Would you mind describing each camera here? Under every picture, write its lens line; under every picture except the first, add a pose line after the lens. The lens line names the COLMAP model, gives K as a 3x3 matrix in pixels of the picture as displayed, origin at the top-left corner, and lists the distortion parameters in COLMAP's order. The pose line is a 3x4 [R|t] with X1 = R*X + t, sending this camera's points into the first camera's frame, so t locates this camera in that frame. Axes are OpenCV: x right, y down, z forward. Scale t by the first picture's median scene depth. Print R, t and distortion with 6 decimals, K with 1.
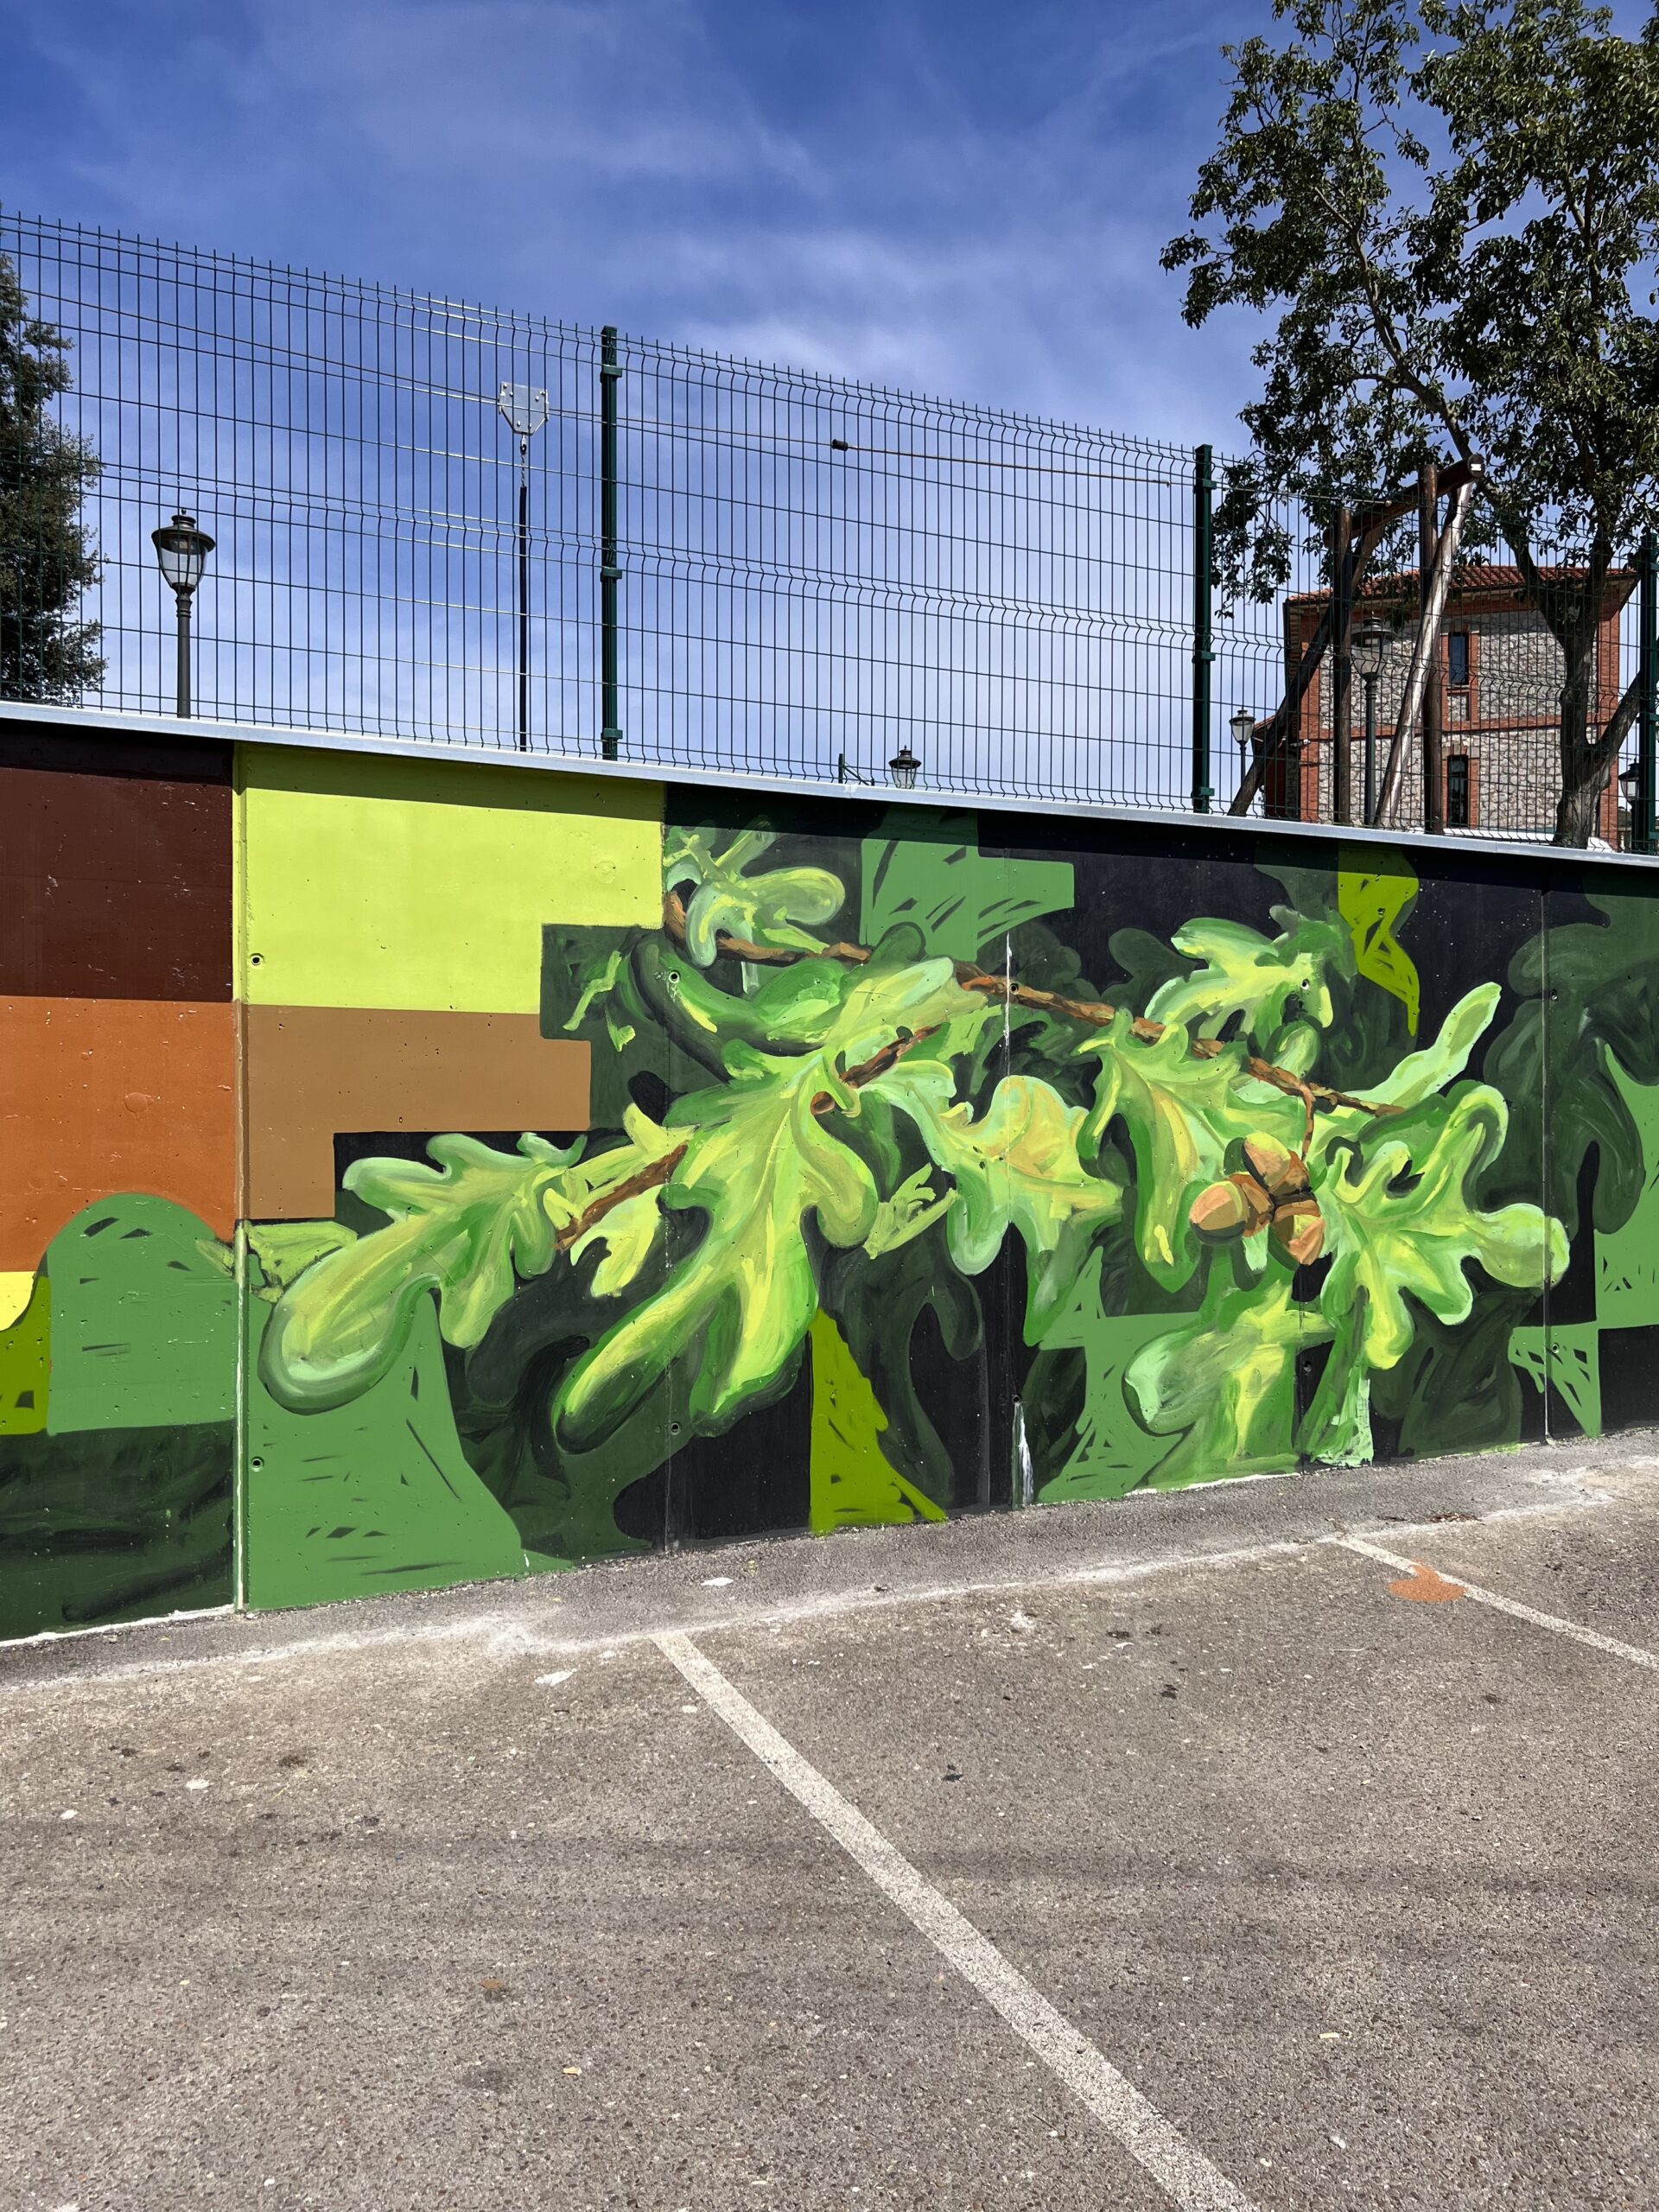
lens RADIAL K [[1659.9, 0, 825.5], [0, 1659.9, 1112.6], [0, 0, 1]] dist [0.062165, -0.080770]
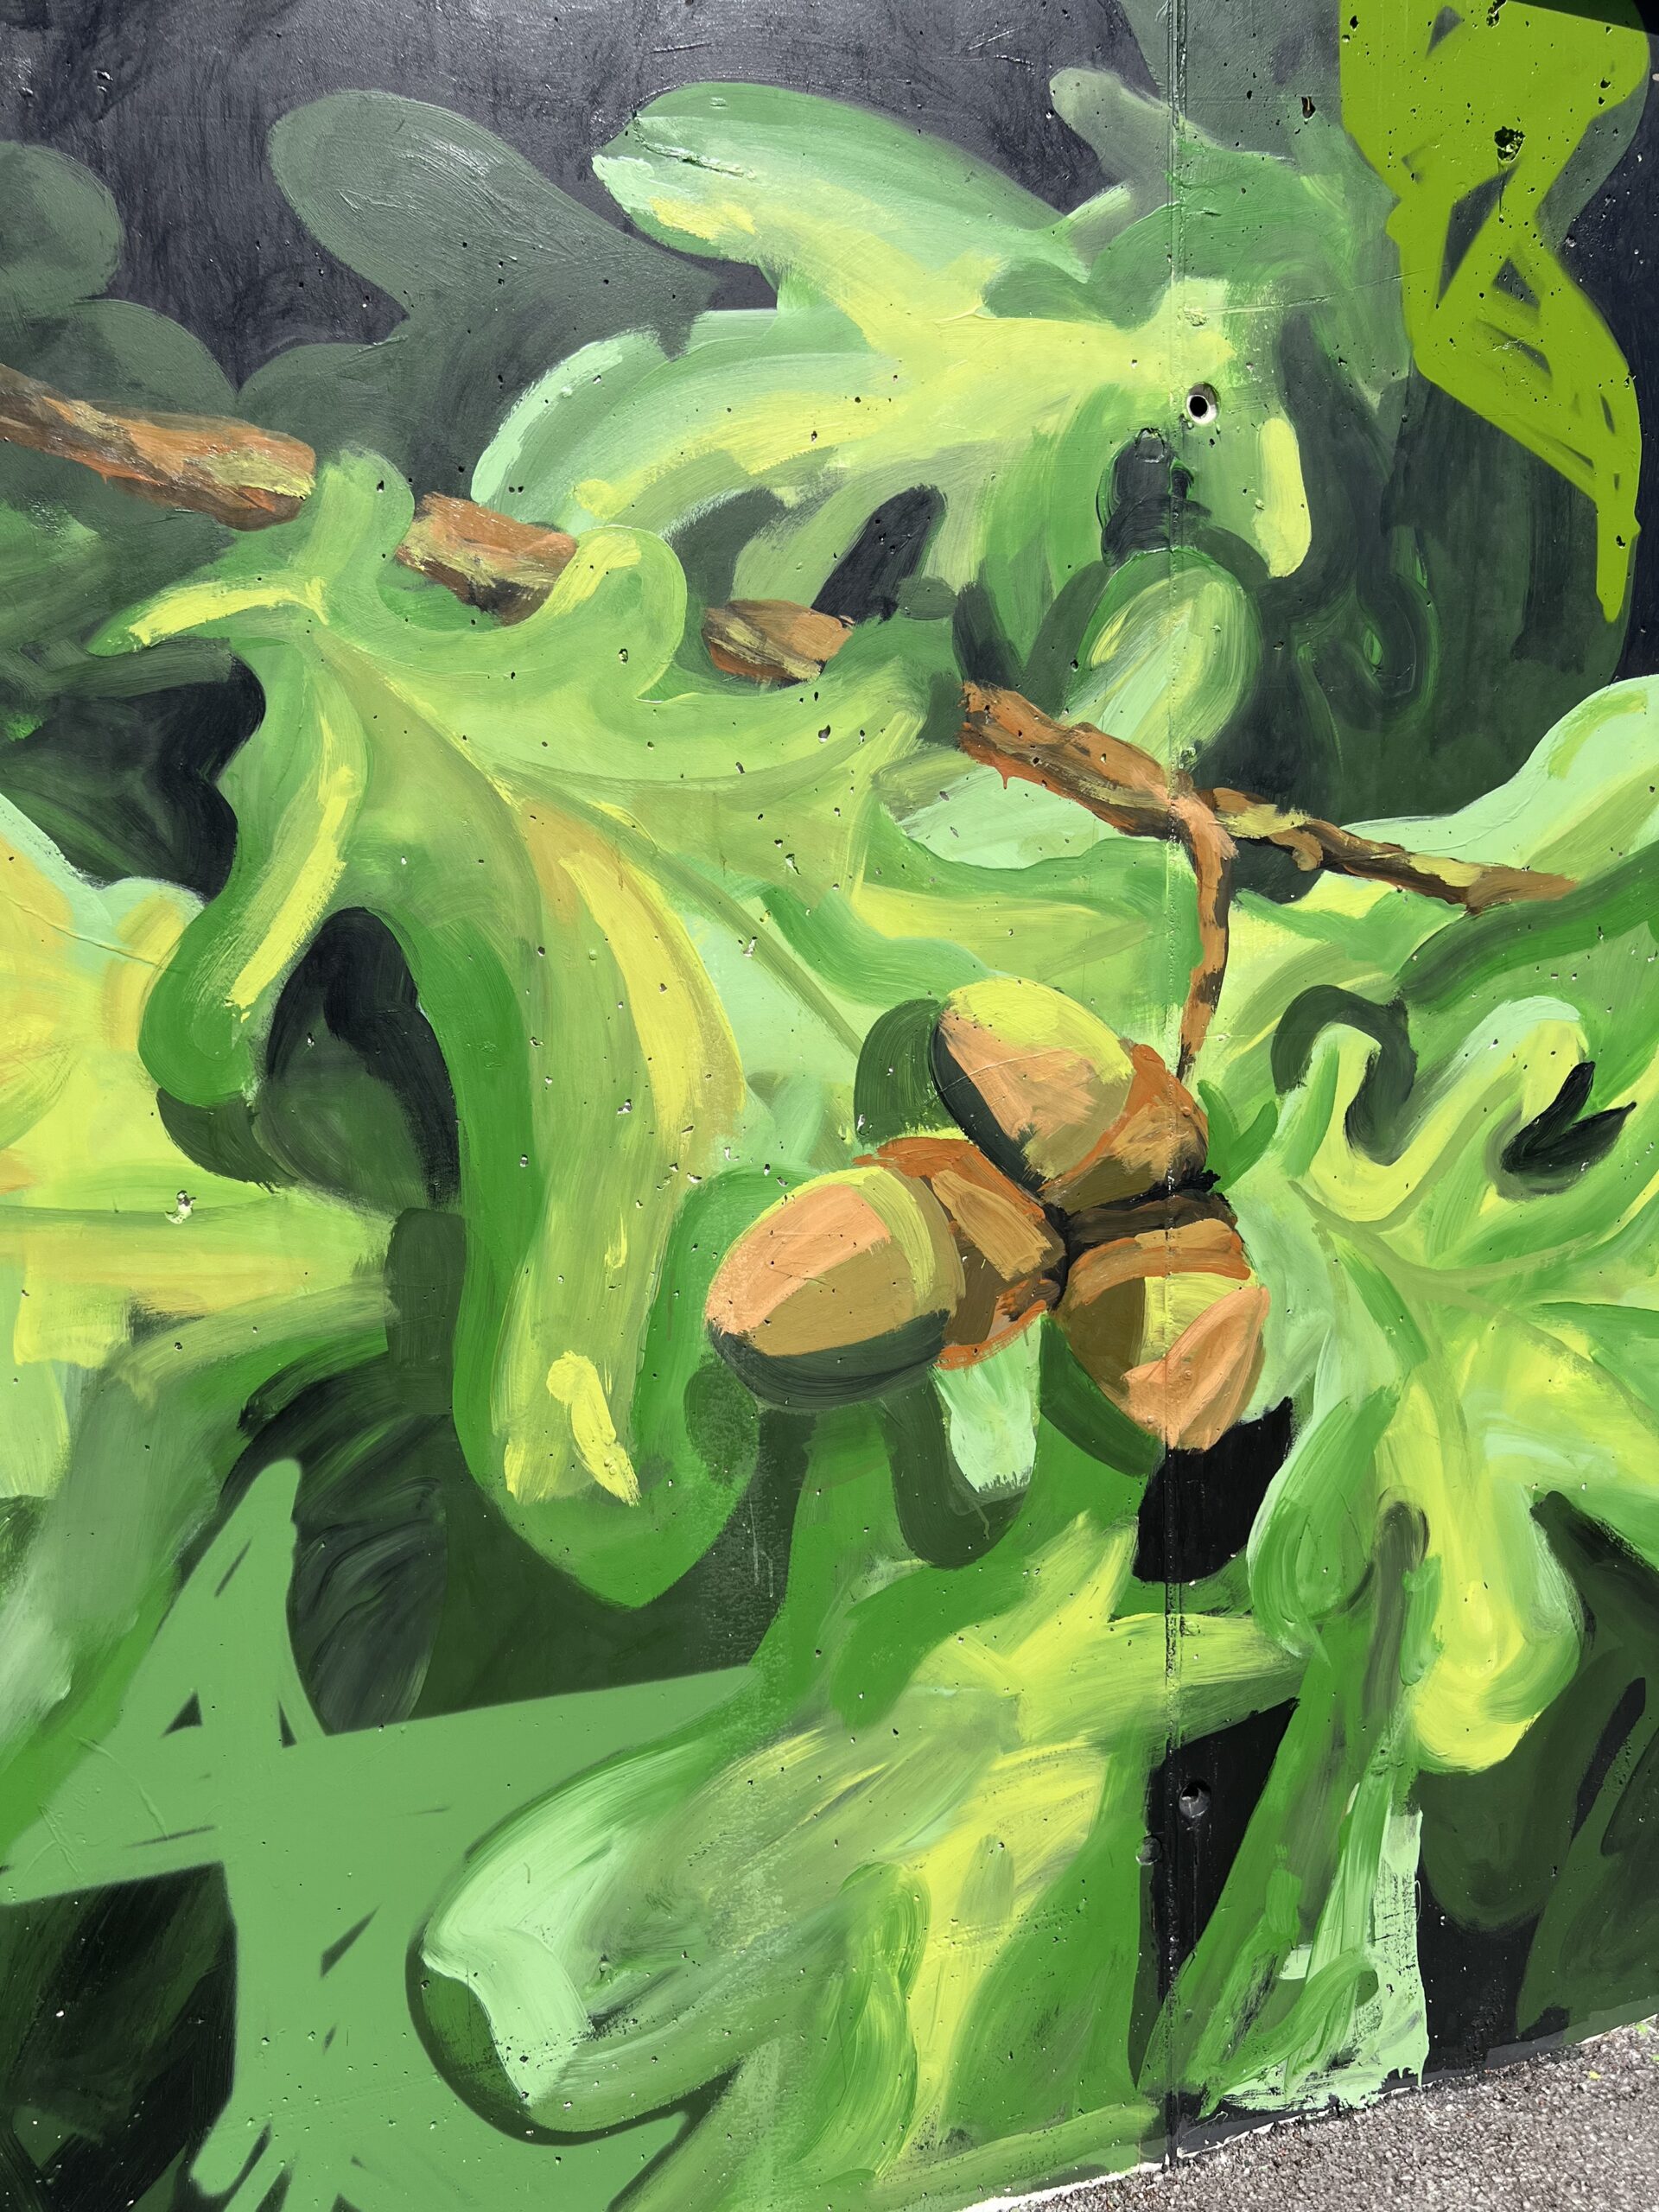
lens RADIAL K [[1659.9, 0, 830.1], [0, 1659.9, 1112.2], [0, 0, 1]] dist [0.062165, -0.080770]
pose [[0.669978, -0.079021, 0.738163, 0.043971], [0.008210, 0.995047, 0.099069, 0.006555], [-0.742335, -0.060313, 0.667309, 0.814913]]
